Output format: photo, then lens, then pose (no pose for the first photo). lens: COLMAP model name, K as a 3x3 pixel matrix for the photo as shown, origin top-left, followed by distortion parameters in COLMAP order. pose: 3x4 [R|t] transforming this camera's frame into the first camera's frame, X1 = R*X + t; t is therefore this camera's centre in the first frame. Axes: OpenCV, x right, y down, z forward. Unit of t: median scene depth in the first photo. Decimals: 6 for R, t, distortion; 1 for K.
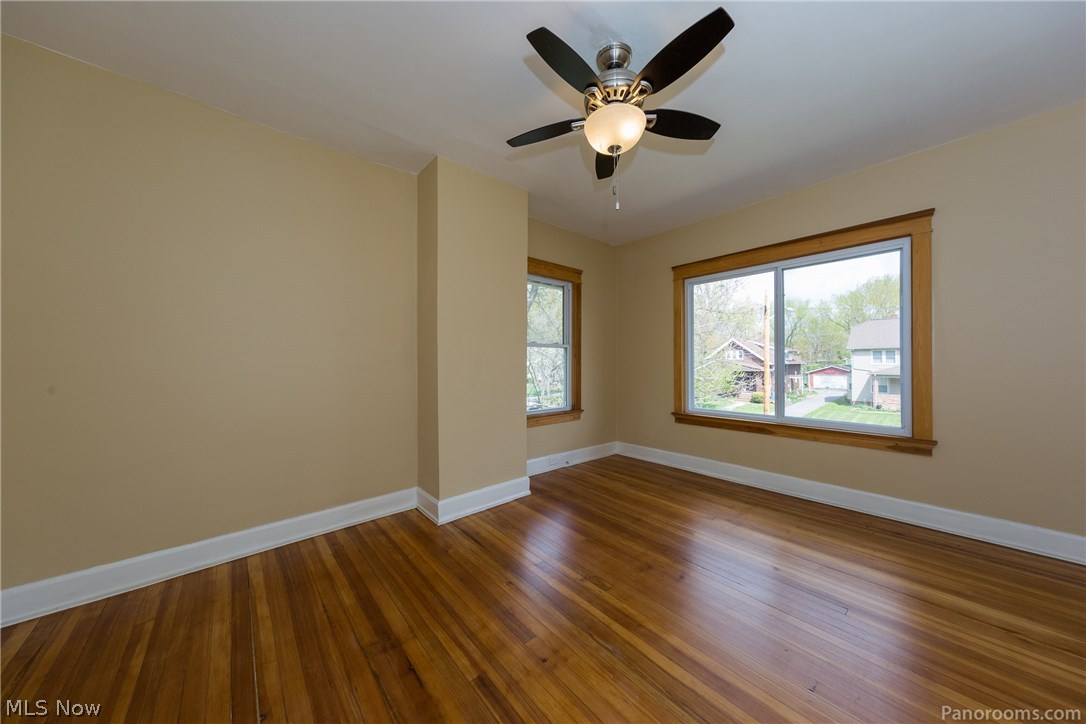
lens RADIAL K [[353.0, 0, 545.6], [0, 353.0, 363.4], [0, 0, 1]] dist [0.001646, 0.000003]
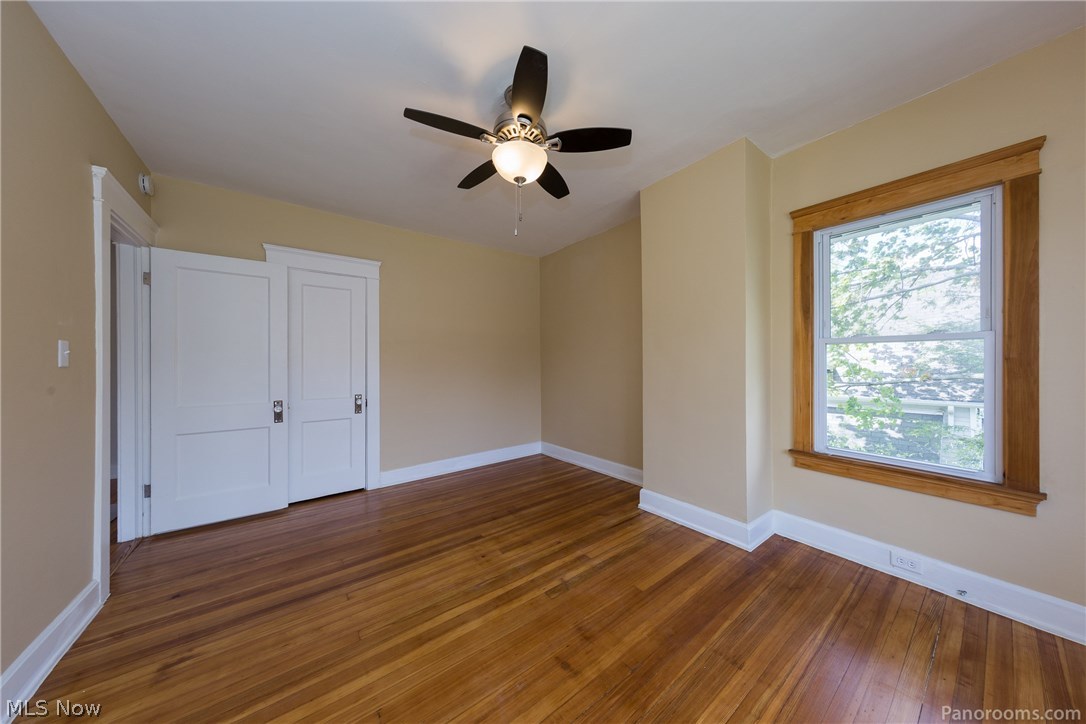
lens RADIAL K [[345.8, 0, 549.0], [0, 345.8, 359.8], [0, 0, 1]] dist [0.005078, 0.000088]
pose [[-0.075899, -0.001680, -0.997114, 1.238002], [0.001422, 0.999997, -0.001793, -0.041042], [0.997115, -0.001554, -0.075896, 1.136197]]
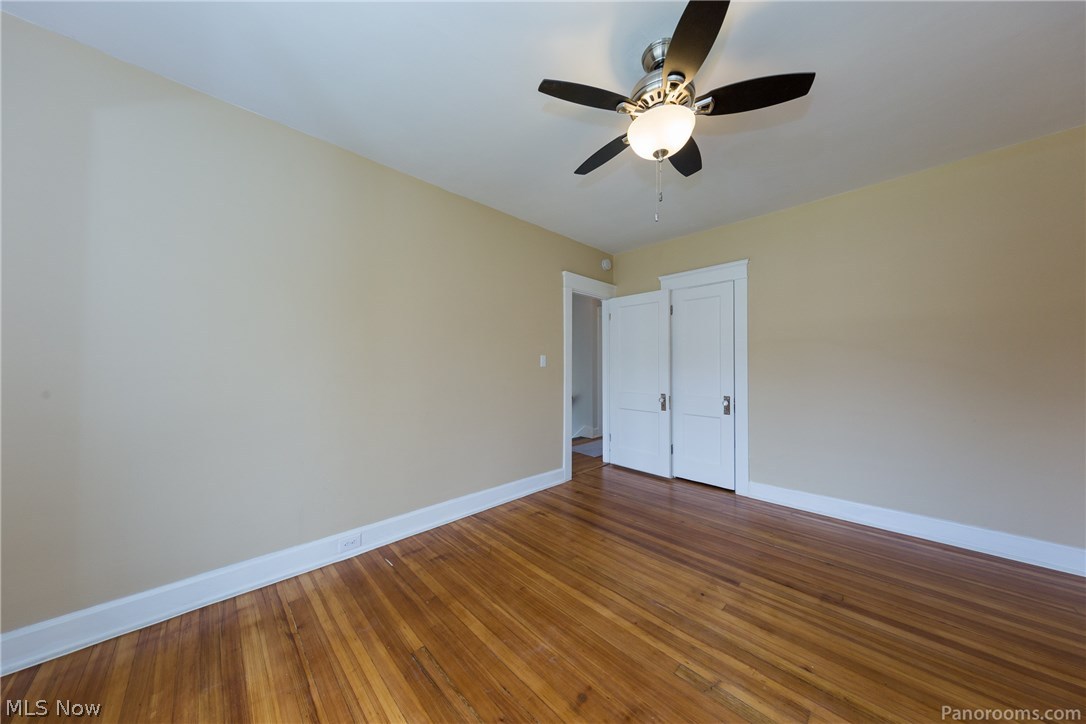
lens RADIAL K [[345.8, 0, 540.5], [0, 345.8, 362.7], [0, 0, 1]] dist [0.005078, 0.000088]
pose [[-0.999158, 0.004912, -0.040737, 0.541657], [0.004945, 0.999988, -0.000711, -0.049349], [0.040733, -0.000911, -0.999170, 1.856929]]
